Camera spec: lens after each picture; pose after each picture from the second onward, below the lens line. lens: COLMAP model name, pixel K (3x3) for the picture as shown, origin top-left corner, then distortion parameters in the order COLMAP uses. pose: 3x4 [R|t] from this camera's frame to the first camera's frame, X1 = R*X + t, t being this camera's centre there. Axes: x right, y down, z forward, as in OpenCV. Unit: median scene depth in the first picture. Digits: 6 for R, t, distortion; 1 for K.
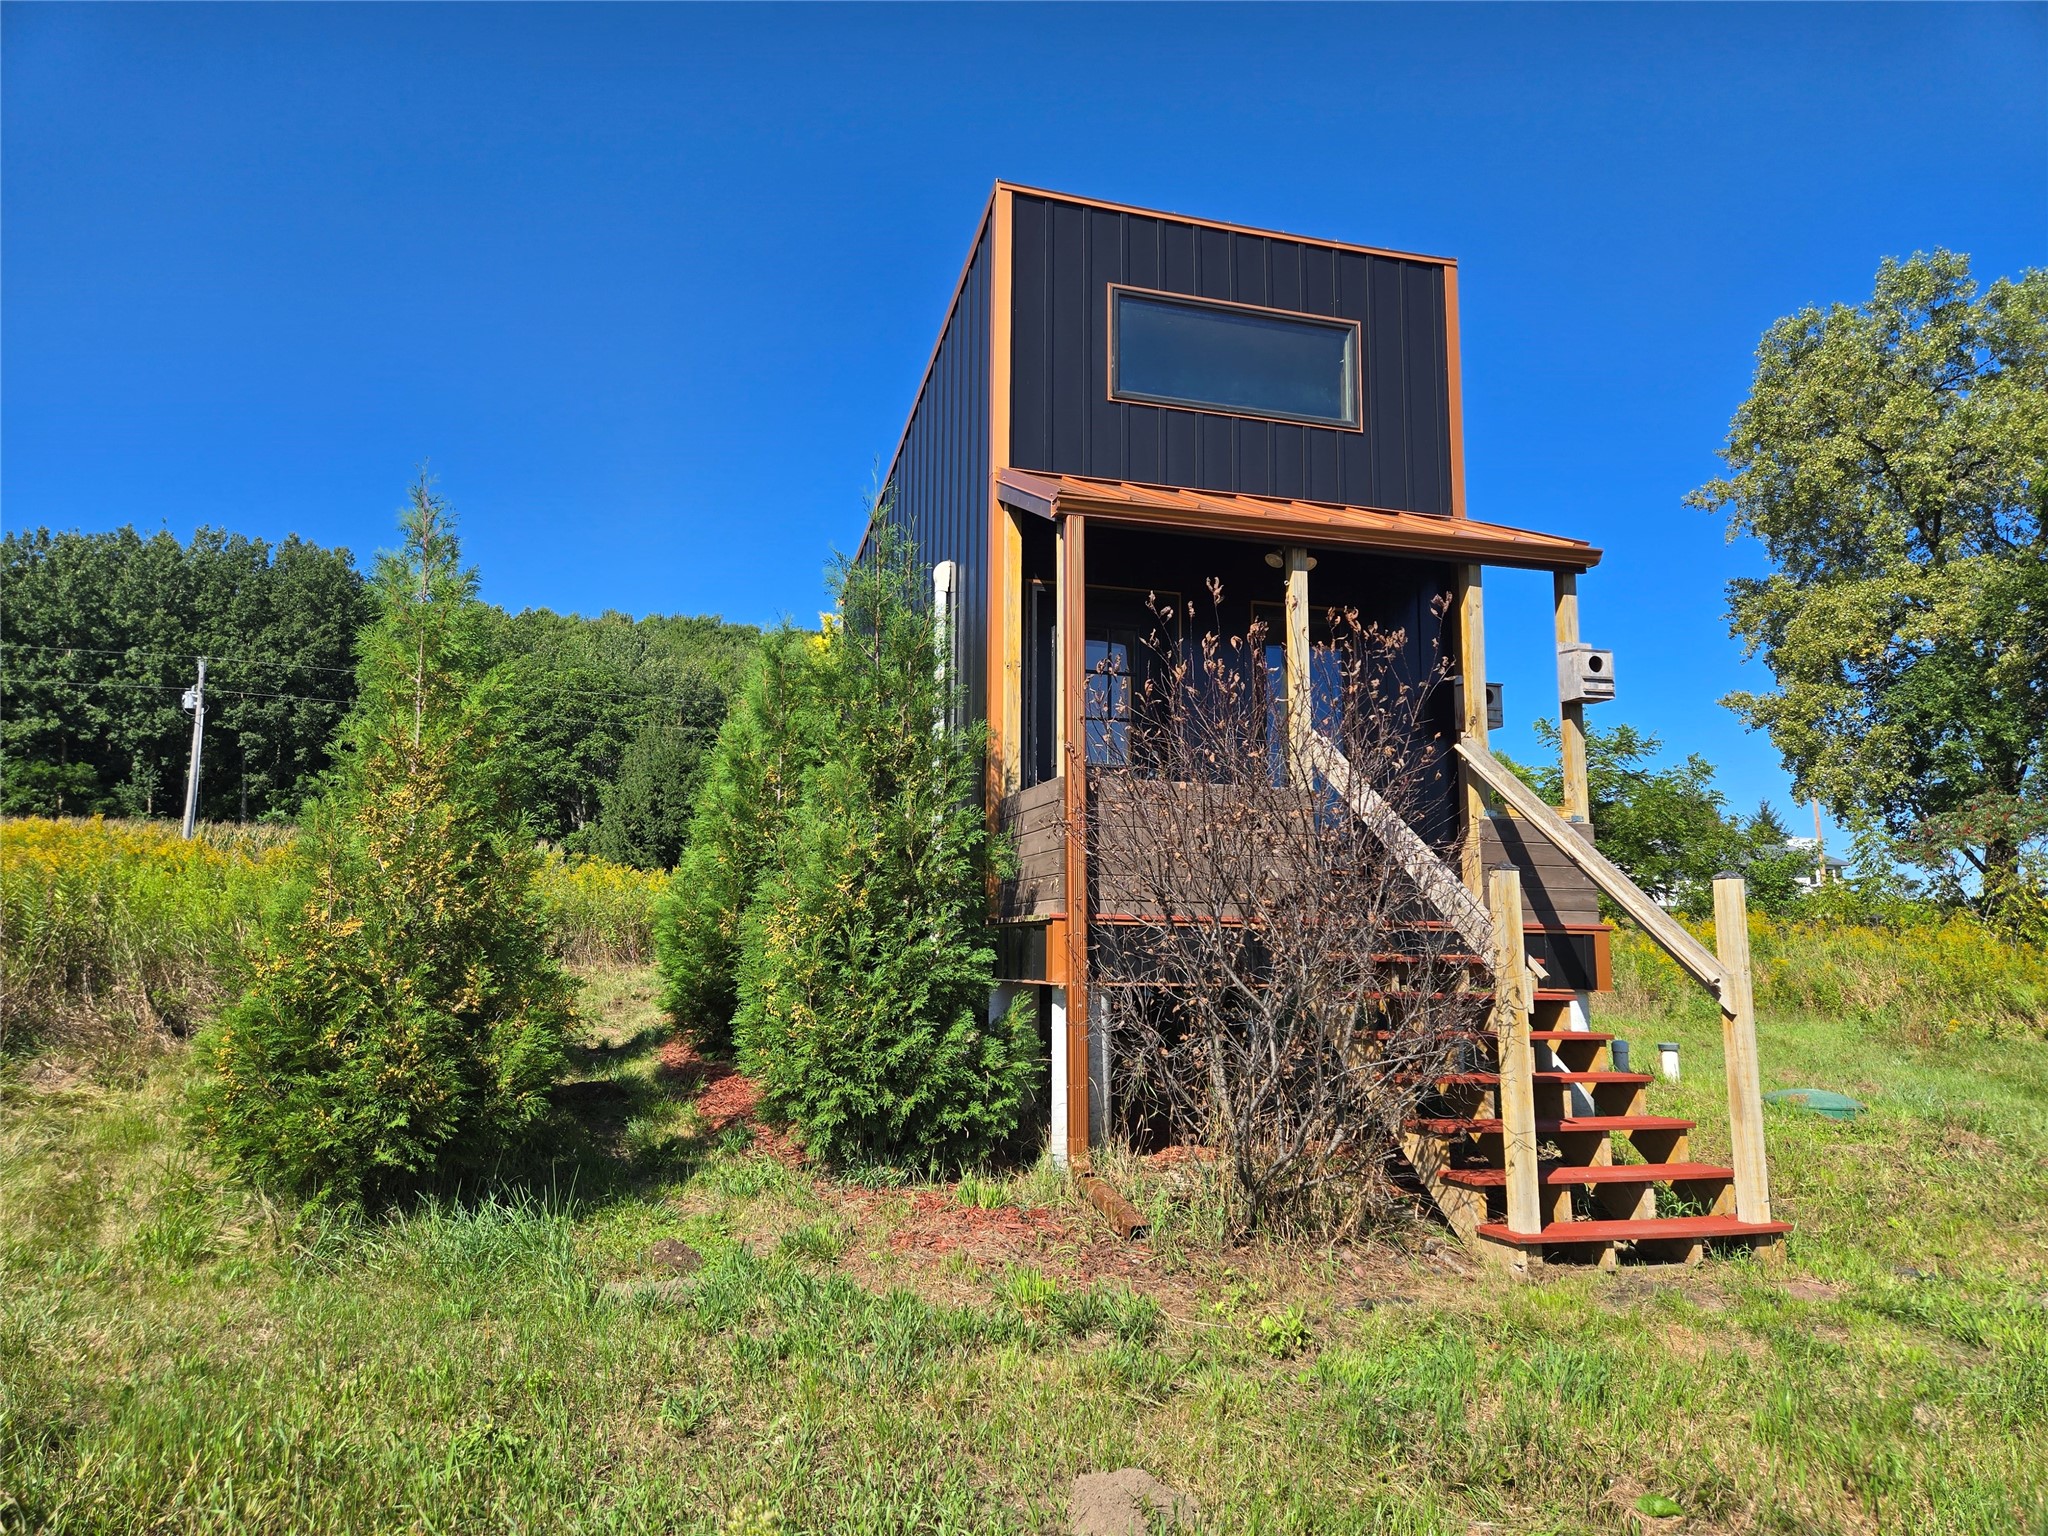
lens RADIAL K [[1349.4, 0, 1026.0], [0, 1349.4, 752.6], [0, 0, 1]] dist [0.131720, -0.122228]
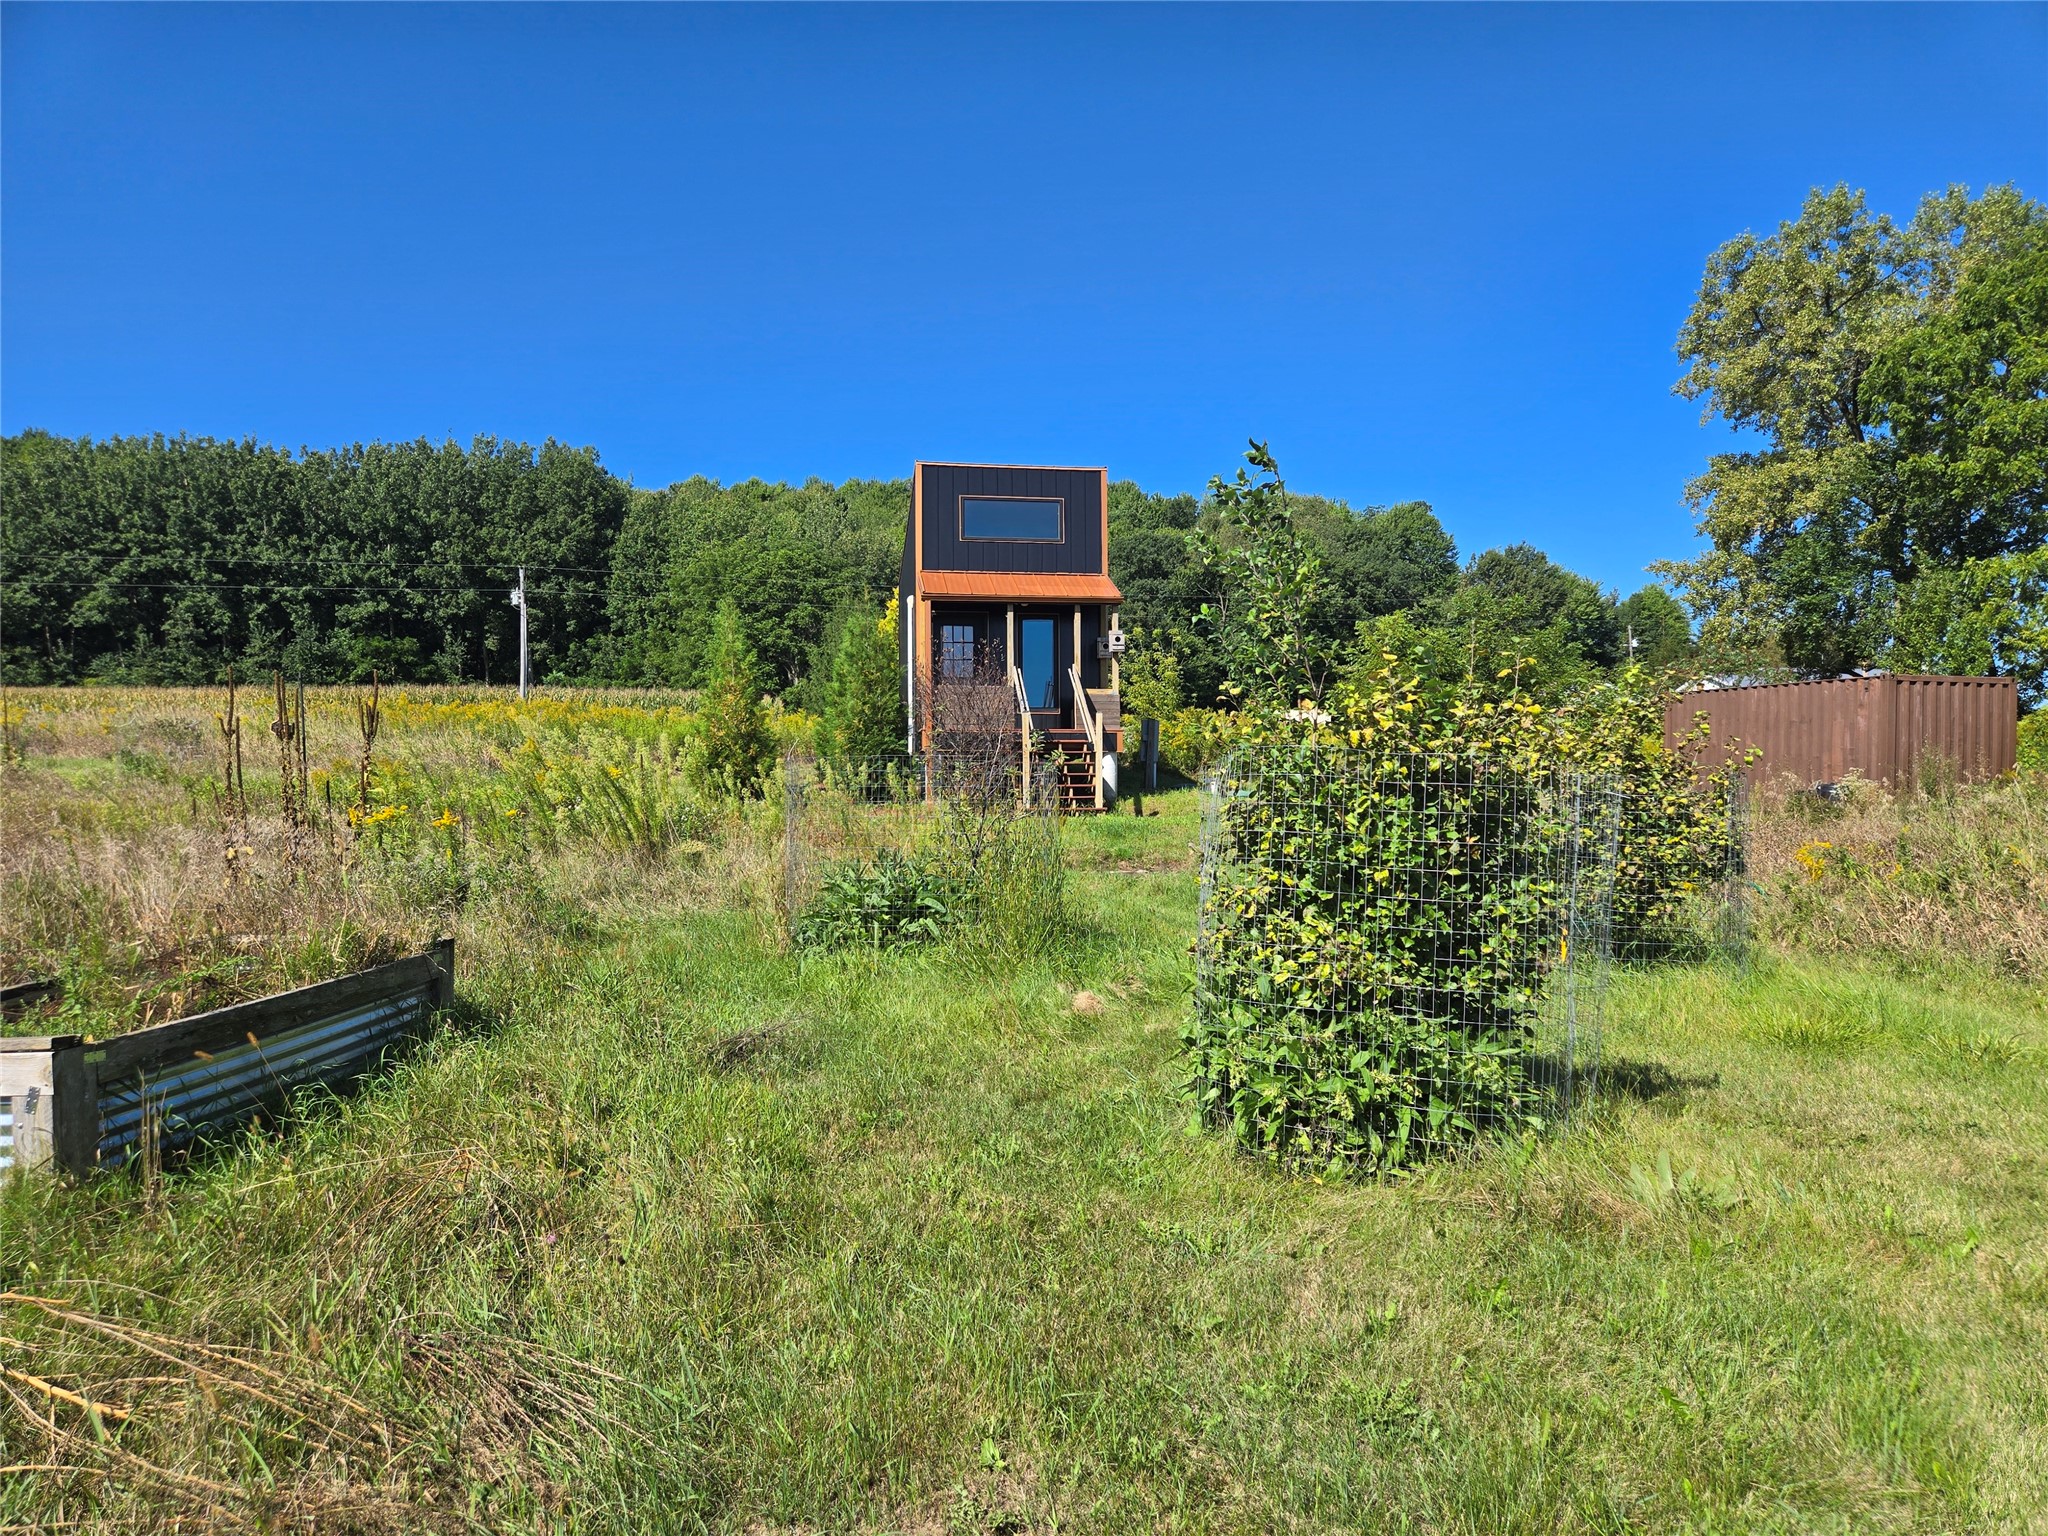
lens RADIAL K [[1349.4, 0, 1026.0], [0, 1349.4, 752.6], [0, 0, 1]] dist [0.131720, -0.122228]
pose [[0.988677, -0.015547, -0.149253, 0.045974], [0.032651, 0.993076, 0.112844, -0.011050], [0.146465, -0.116440, 0.982339, -0.131072]]
